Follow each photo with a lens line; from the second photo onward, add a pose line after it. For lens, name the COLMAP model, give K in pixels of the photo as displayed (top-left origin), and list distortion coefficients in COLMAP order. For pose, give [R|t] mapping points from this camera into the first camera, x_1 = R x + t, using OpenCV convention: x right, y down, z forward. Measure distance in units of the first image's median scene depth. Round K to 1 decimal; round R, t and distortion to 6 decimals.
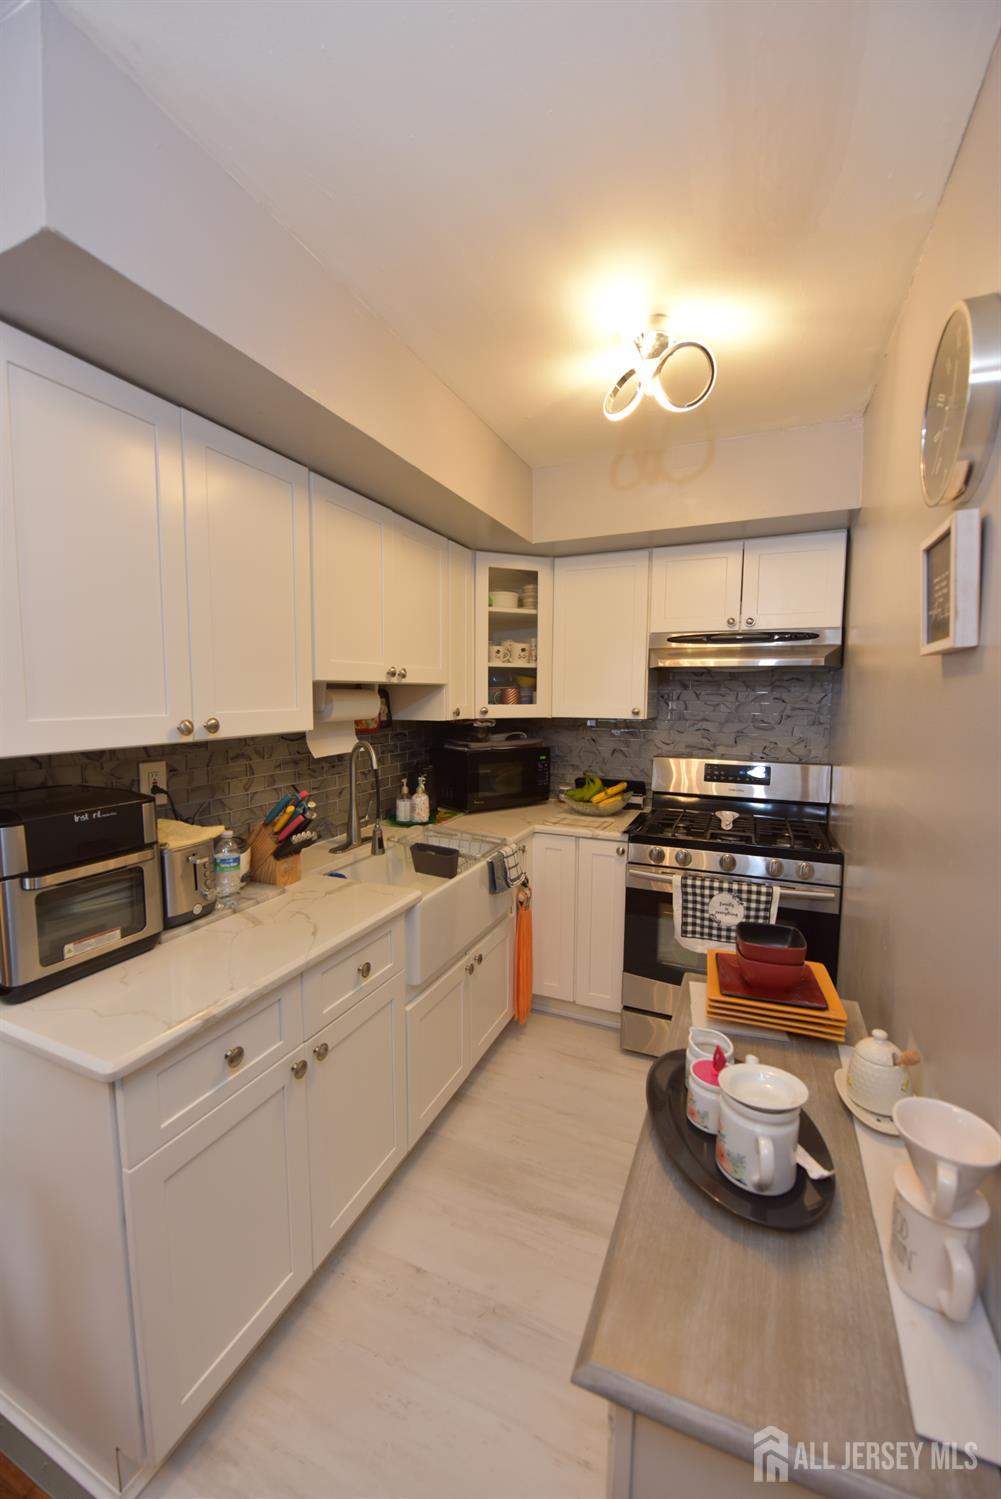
lens RADIAL K [[588.7, 0, 500.5], [0, 588.7, 749.5], [0, 0, 1]] dist [-0.024684, 0.000169]
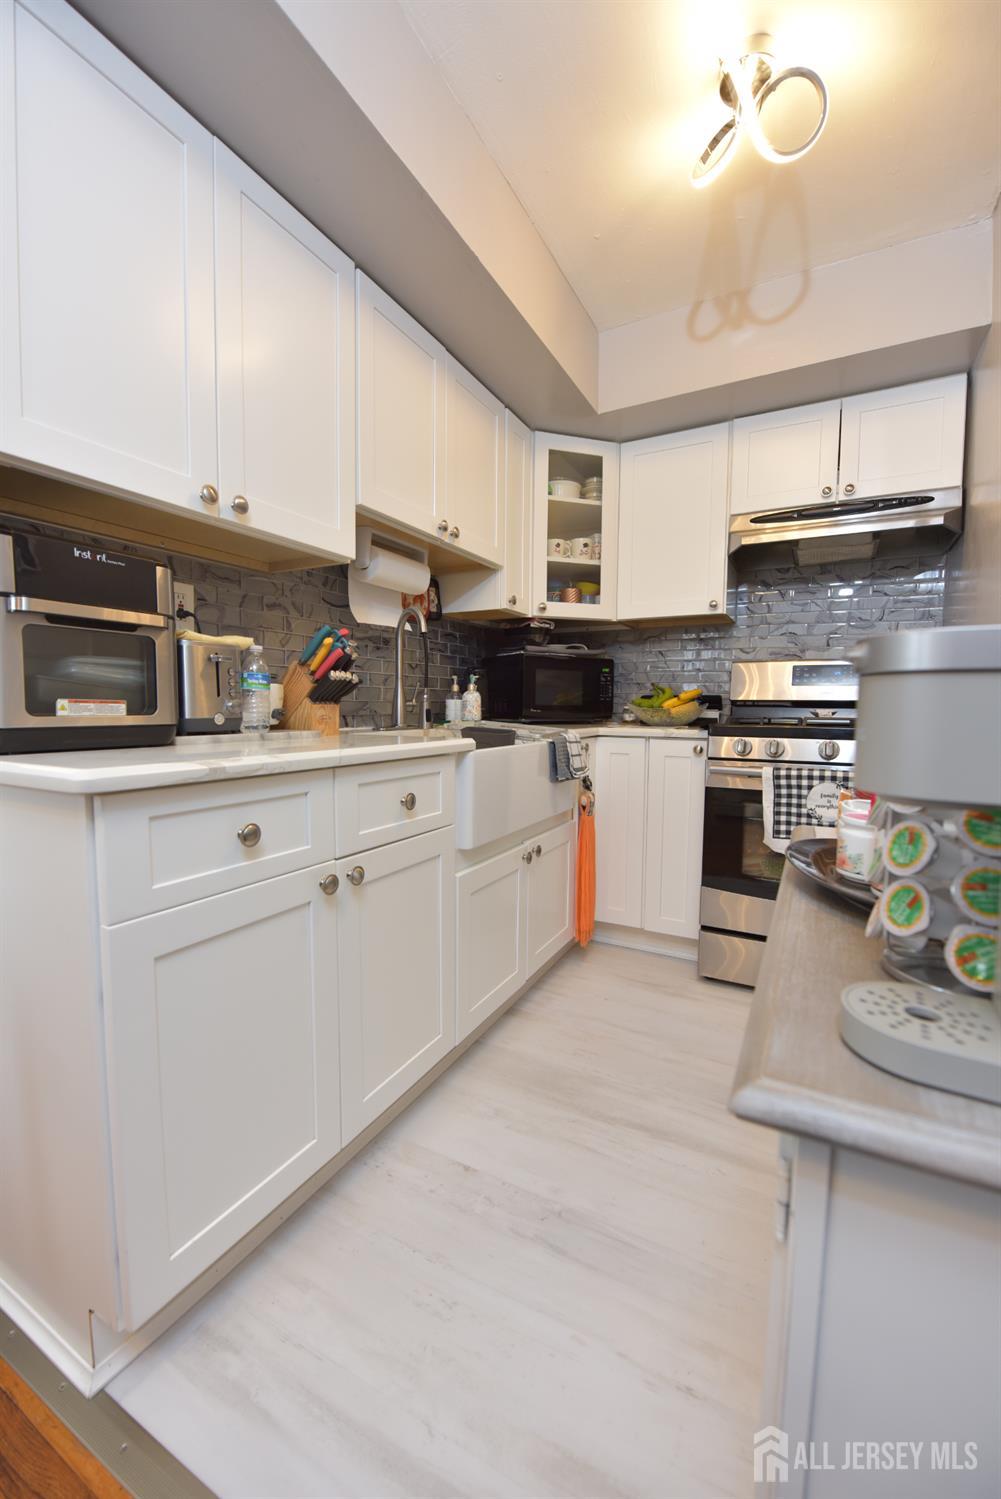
lens RADIAL K [[597.2, 0, 500.5], [0, 597.2, 749.5], [0, 0, 1]] dist [-0.025045, -0.000445]
pose [[0.996817, 0.008812, -0.079234, -0.021076], [-0.010084, 0.999826, -0.015672, 0.204670], [0.079082, 0.016421, 0.996733, 0.097915]]
